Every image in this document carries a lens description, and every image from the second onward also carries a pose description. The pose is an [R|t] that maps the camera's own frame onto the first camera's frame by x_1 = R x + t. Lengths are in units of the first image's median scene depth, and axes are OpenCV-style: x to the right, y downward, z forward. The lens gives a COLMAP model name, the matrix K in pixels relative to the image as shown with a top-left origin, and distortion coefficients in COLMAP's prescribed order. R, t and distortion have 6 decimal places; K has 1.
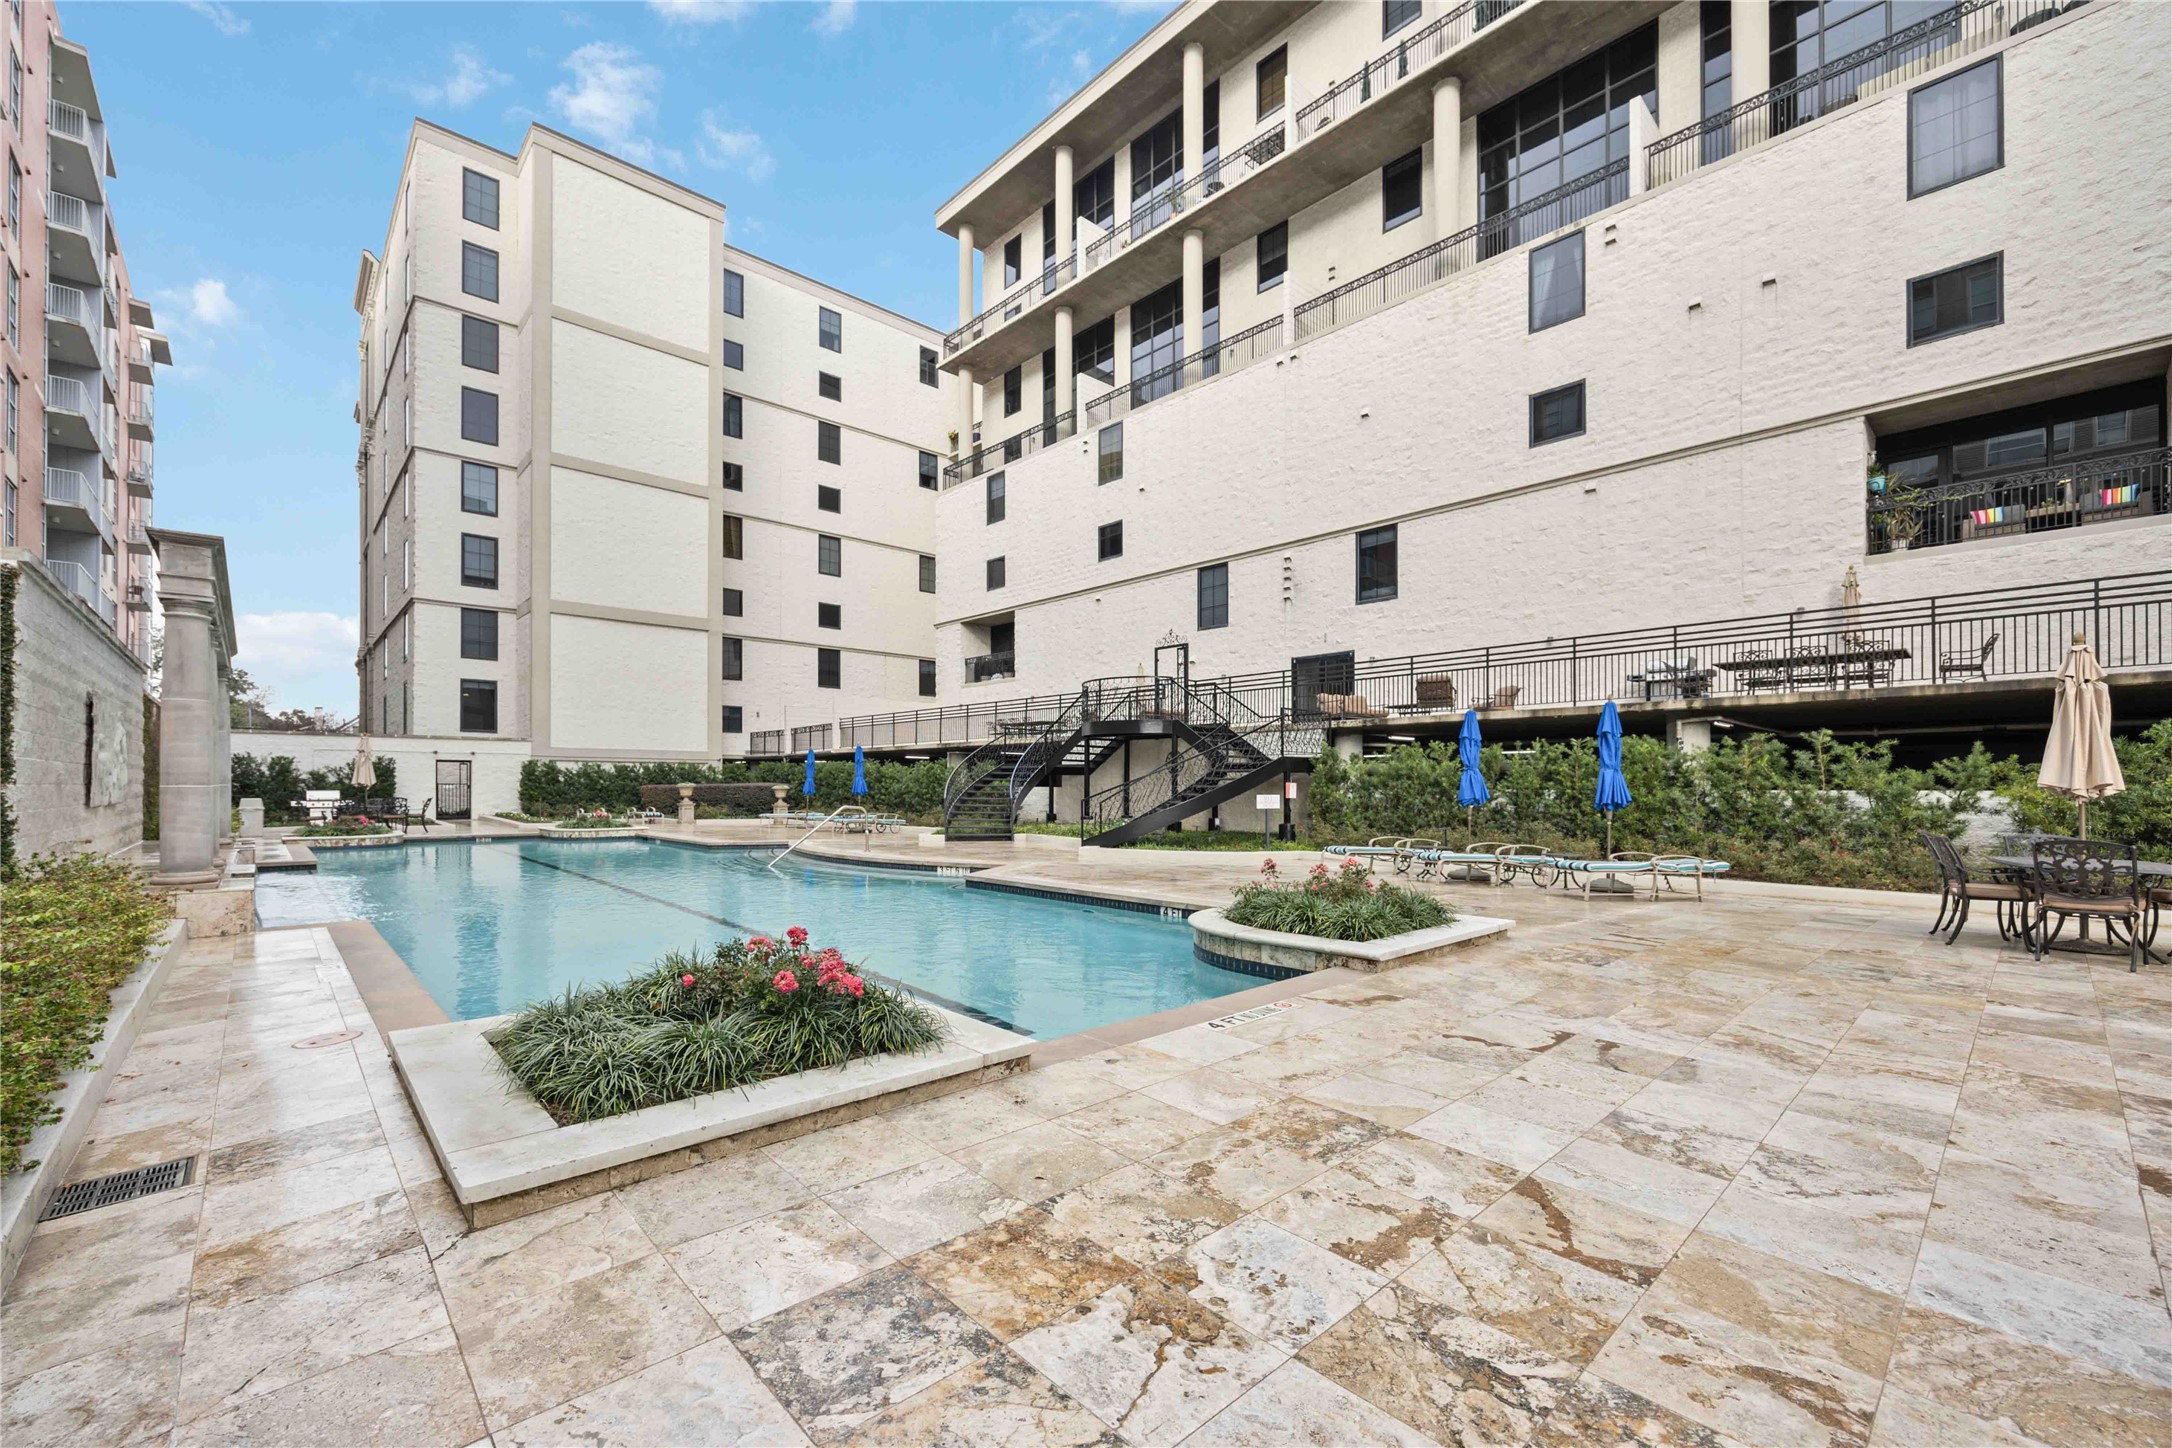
lens RADIAL K [[900.1, 0, 1087.2], [0, 900.1, 781.3], [0, 0, 1]] dist [0.002056, -0.000512]
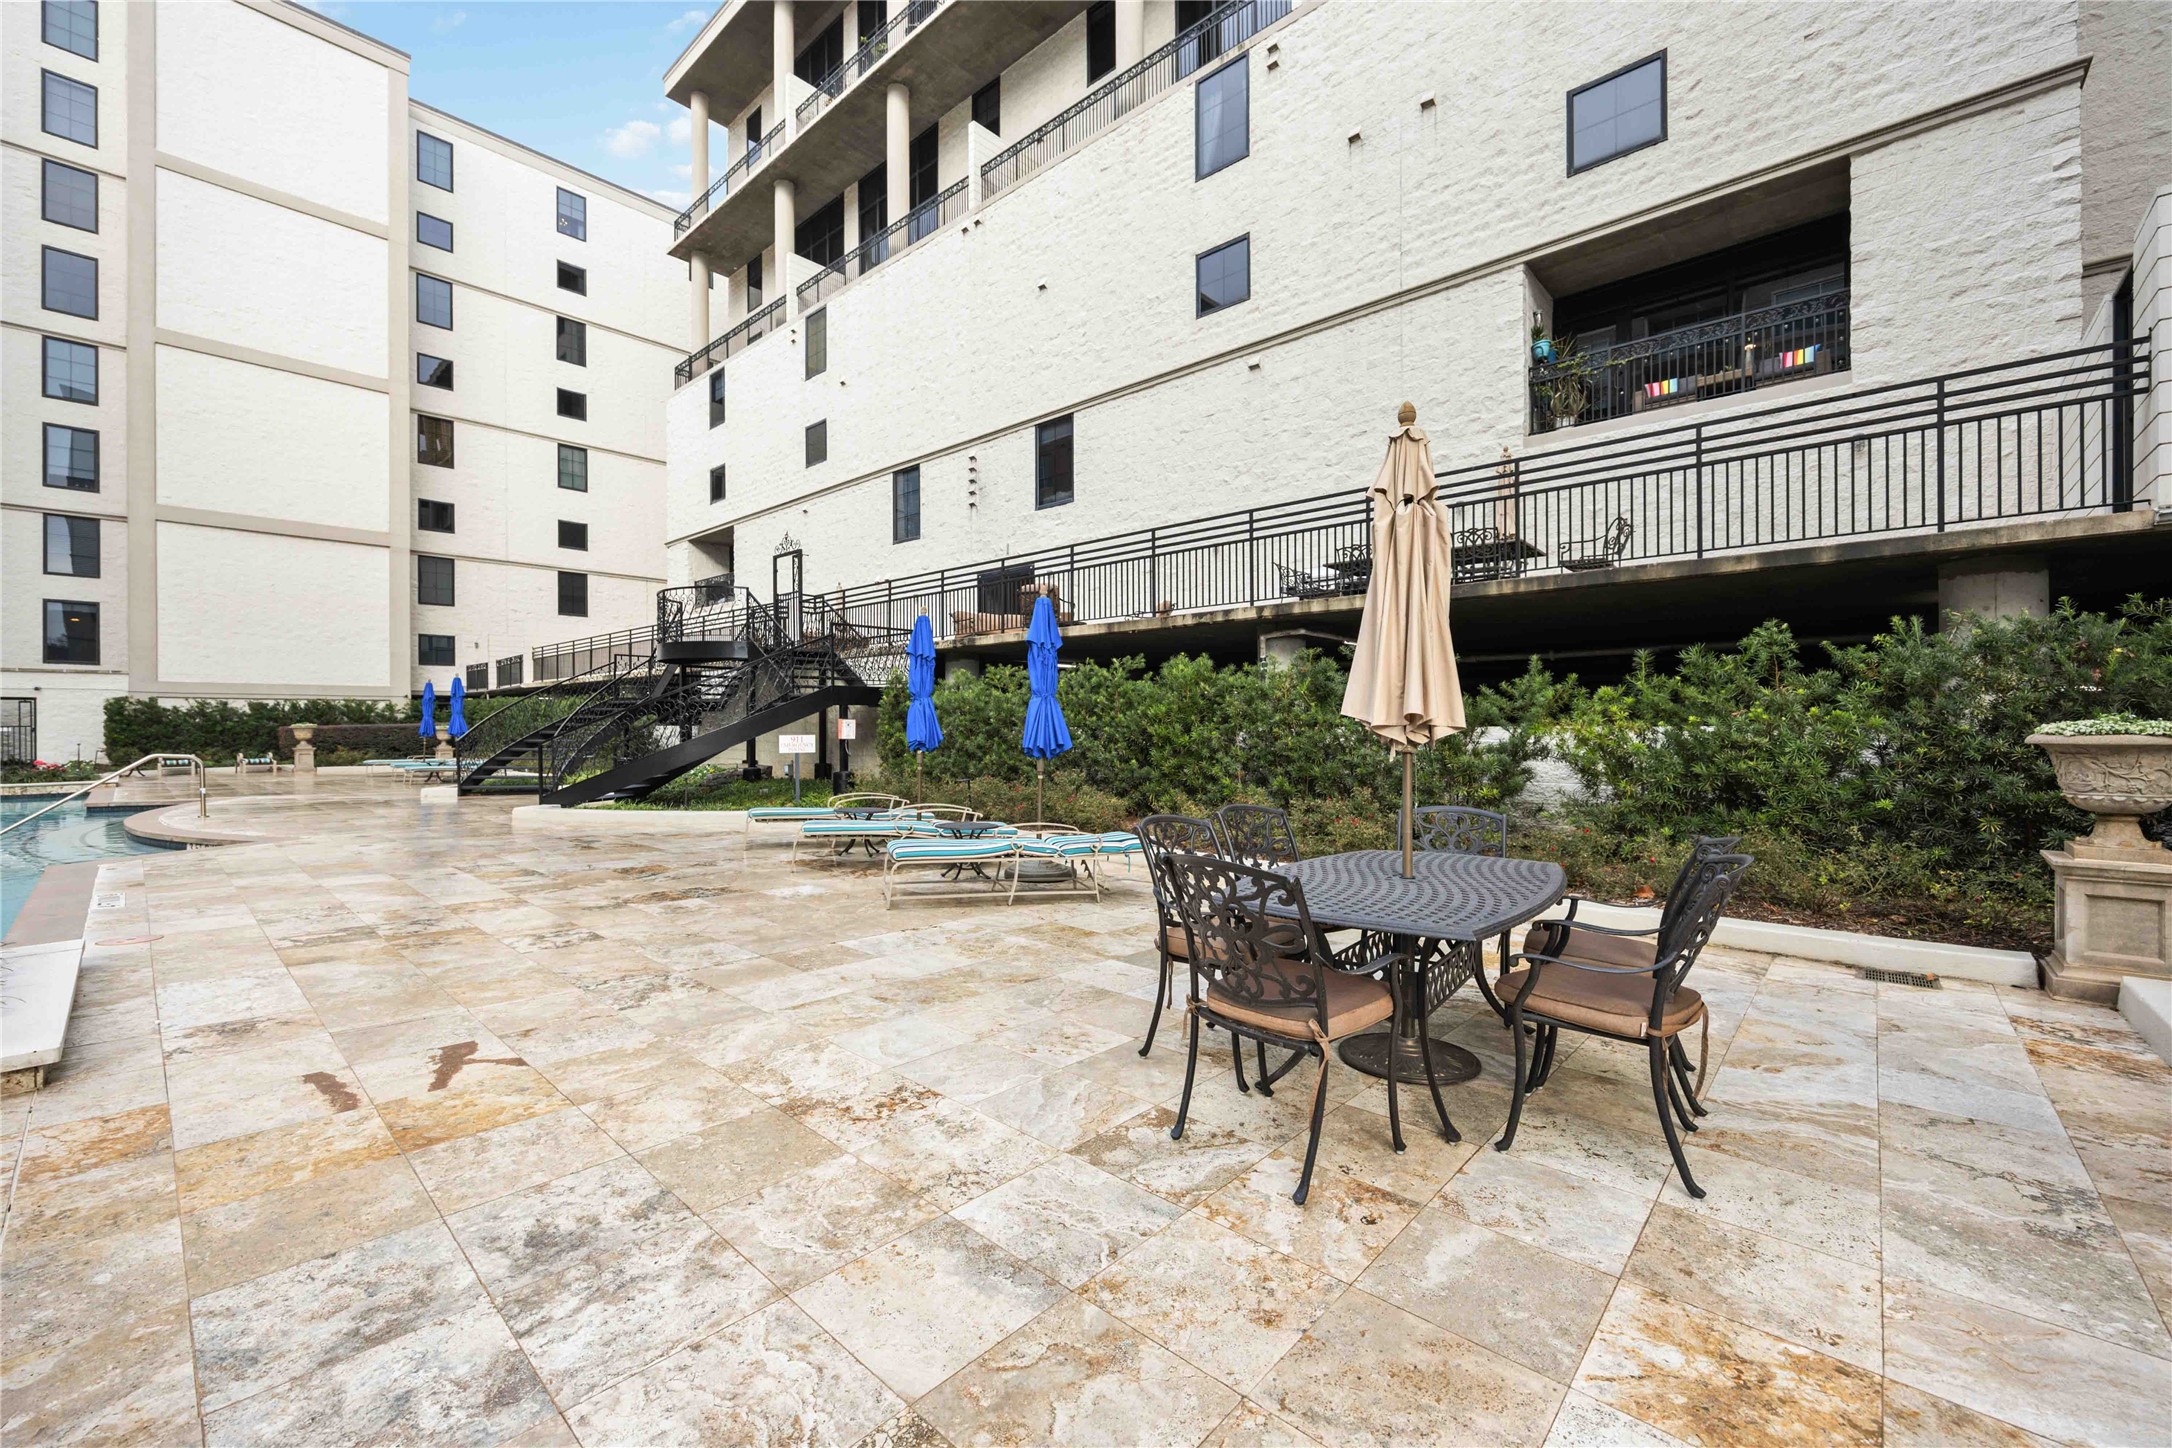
lens RADIAL K [[876.8, 0, 1081.2], [0, 876.8, 725.2], [0, 0, 1]] dist [-0.000333, 0.000638]
pose [[0.996510, -0.006558, 0.083217, 0.253327], [0.005849, 0.999945, 0.008755, 0.000748], [-0.083270, -0.008237, 0.996493, 0.155262]]
